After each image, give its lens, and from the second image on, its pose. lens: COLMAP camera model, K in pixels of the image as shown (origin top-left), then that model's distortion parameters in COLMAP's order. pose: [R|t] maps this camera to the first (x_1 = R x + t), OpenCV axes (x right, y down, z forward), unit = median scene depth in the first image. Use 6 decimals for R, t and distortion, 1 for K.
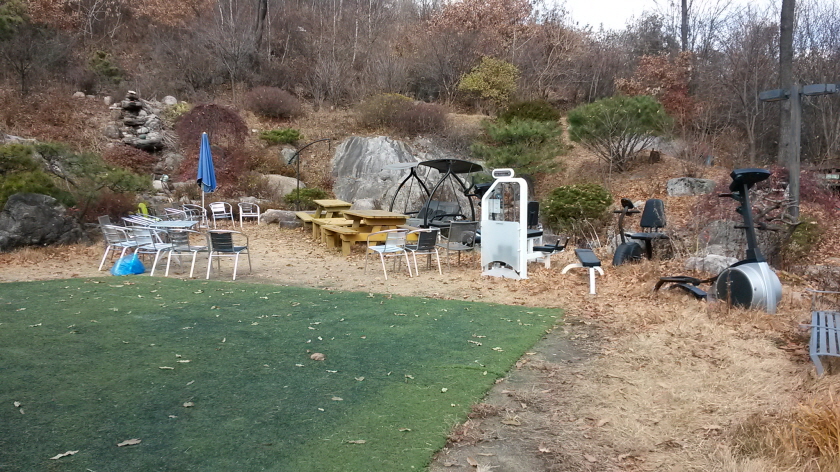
lens RADIAL K [[688.7, 0, 421.9], [0, 688.7, 234.2], [0, 0, 1]] dist [0.027786, -0.097260]
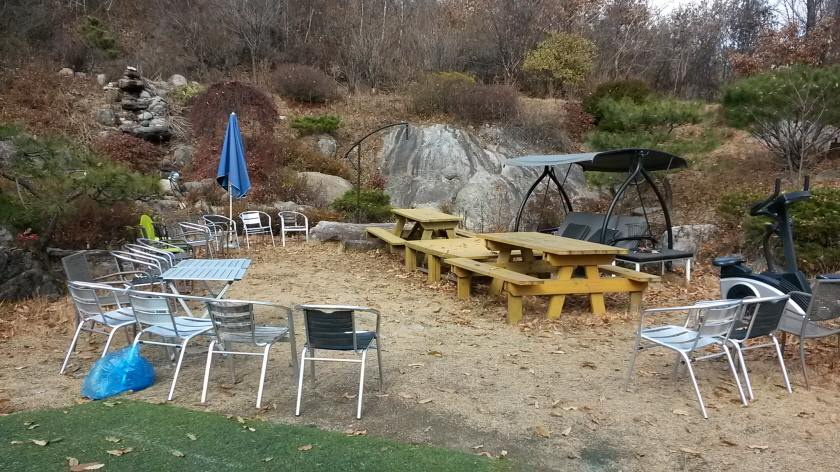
lens RADIAL K [[688.7, 0, 416.7], [0, 688.7, 242.2], [0, 0, 1]] dist [0.027786, -0.097260]
pose [[0.999958, 0.003415, -0.008460, -0.093263], [-0.003273, 0.999856, 0.016669, -0.021057], [0.008516, -0.016640, 0.999825, 0.226335]]
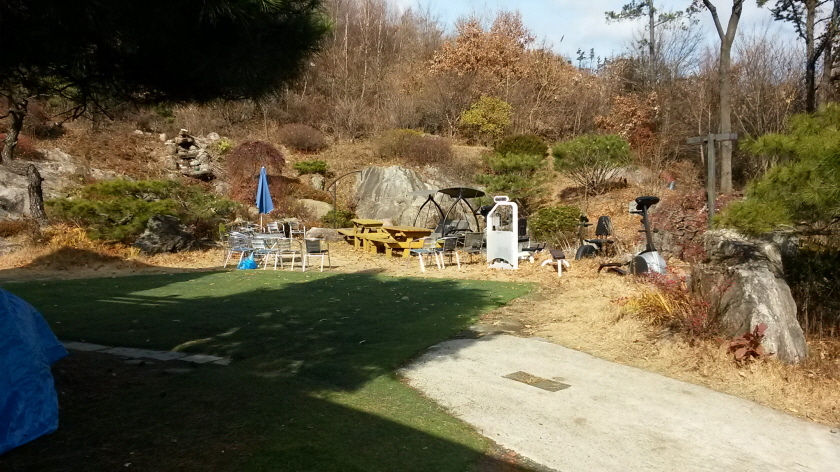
lens RADIAL K [[688.7, 0, 419.6], [0, 688.7, 229.6], [0, 0, 1]] dist [0.027786, -0.097260]
pose [[0.999973, -0.006963, 0.002380, -0.025568], [0.007049, 0.999238, -0.038378, 0.013510], [-0.002111, 0.038394, 0.999260, -0.198025]]
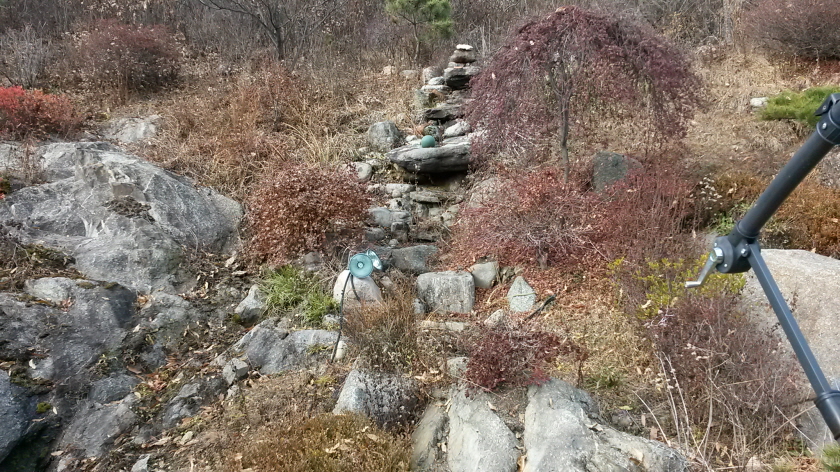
lens RADIAL K [[688.7, 0, 420.7], [0, 688.7, 235.4], [0, 0, 1]] dist [0.027786, -0.097260]
pose [[0.689258, 0.011744, -0.724421, -0.133213], [-0.030761, 0.999441, -0.013065, -0.089480], [0.723863, 0.031289, 0.689234, 0.778512]]
